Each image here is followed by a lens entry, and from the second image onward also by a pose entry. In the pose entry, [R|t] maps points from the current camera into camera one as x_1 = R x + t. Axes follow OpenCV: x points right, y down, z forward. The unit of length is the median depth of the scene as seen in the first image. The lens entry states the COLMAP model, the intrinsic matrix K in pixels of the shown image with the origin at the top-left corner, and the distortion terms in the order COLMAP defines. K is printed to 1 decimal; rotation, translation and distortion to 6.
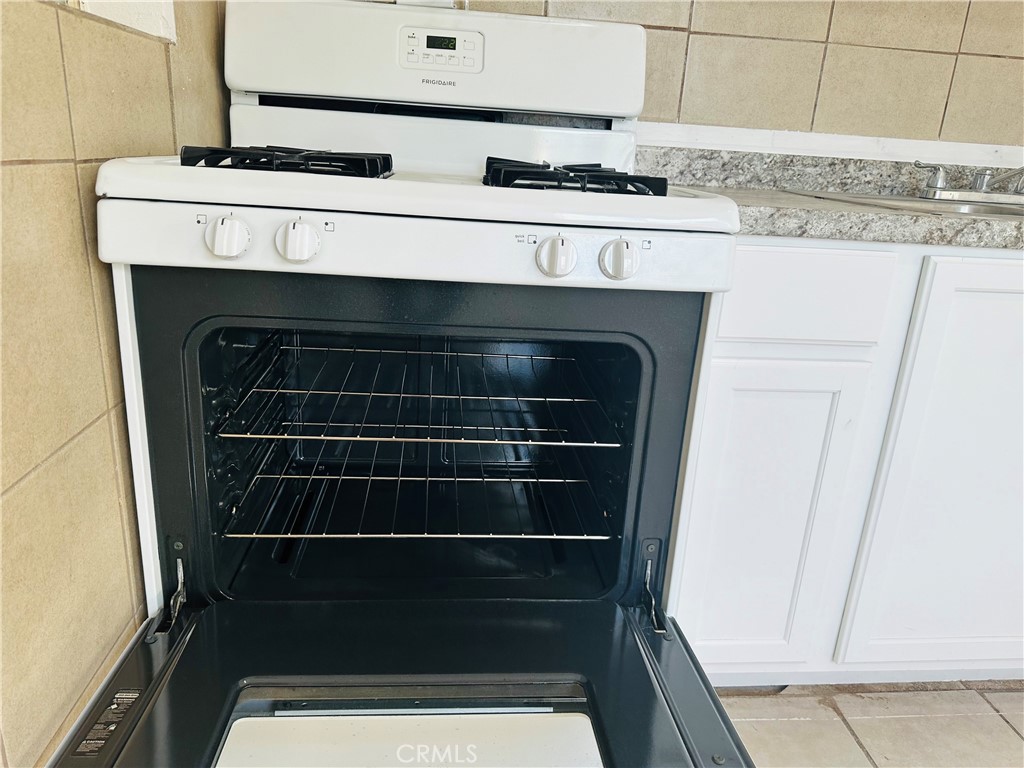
lens RADIAL K [[735.8, 0, 512.0], [0, 735.8, 386.5], [0, 0, 1]] dist [-0.007309, -0.004465]
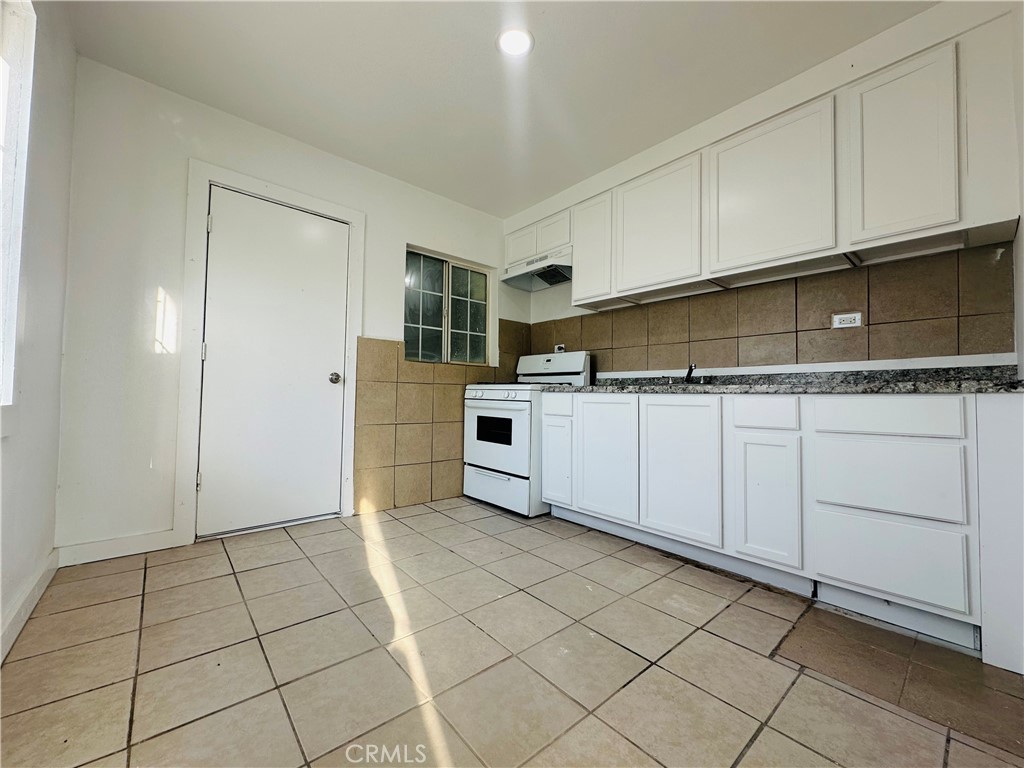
lens RADIAL K [[407.6, 0, 512.0], [0, 407.6, 384.0], [0, 0, 1]] dist [-0.002087, 0.000533]
pose [[0.587600, -0.069872, -0.806129, 1.542959], [-0.232582, 0.939636, -0.250977, 0.310155], [0.775005, 0.334965, 0.535879, -0.424875]]
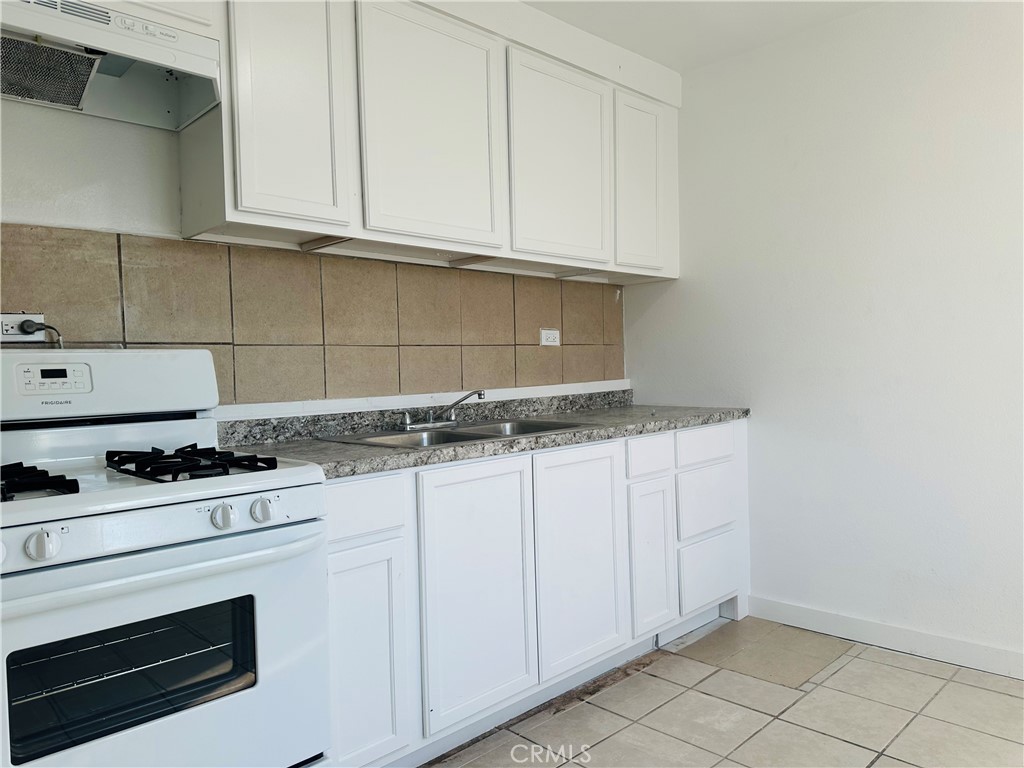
lens RADIAL K [[723.1, 0, 519.1], [0, 723.1, 386.0], [0, 0, 1]] dist [0.117634, -0.166846]
pose [[0.764938, -0.095448, 0.636992, -0.254742], [0.266791, 0.947086, -0.178466, 0.007068], [-0.586252, 0.306459, 0.749927, -0.392570]]
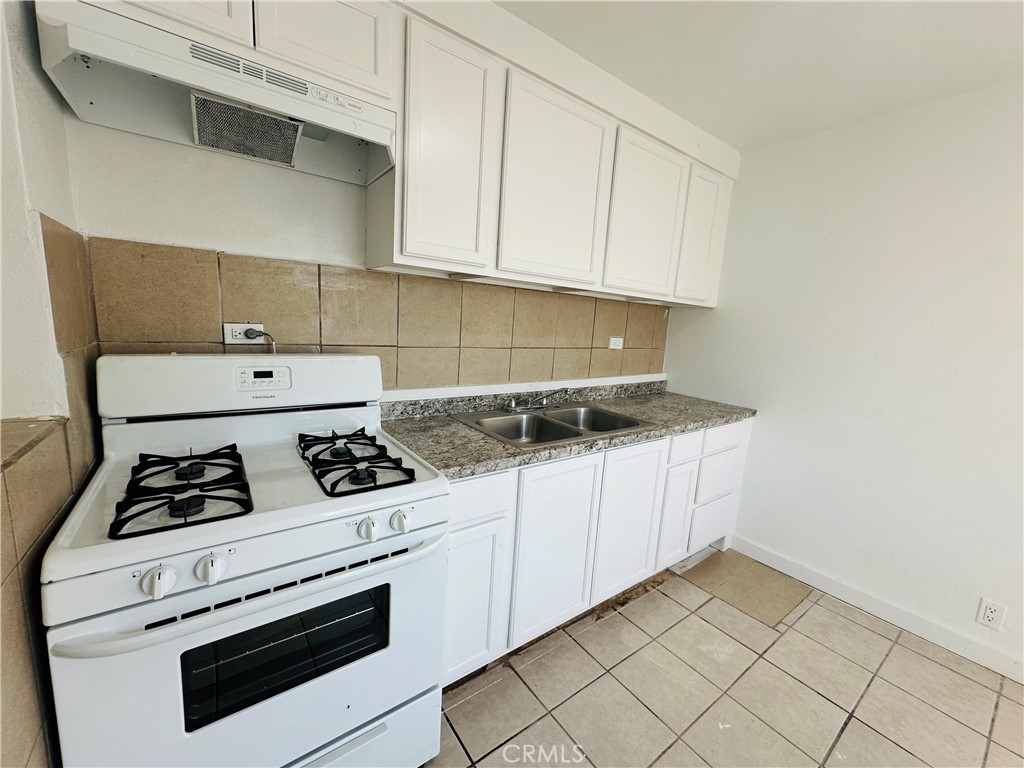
lens RADIAL K [[411.2, 0, 512.0], [0, 411.2, 384.0], [0, 0, 1]] dist [-0.000704, 0.000084]
pose [[0.851632, -0.087197, 0.516837, -0.084827], [0.149814, 0.985423, -0.080608, -0.234232], [-0.502274, 0.146078, 0.852281, -0.114555]]
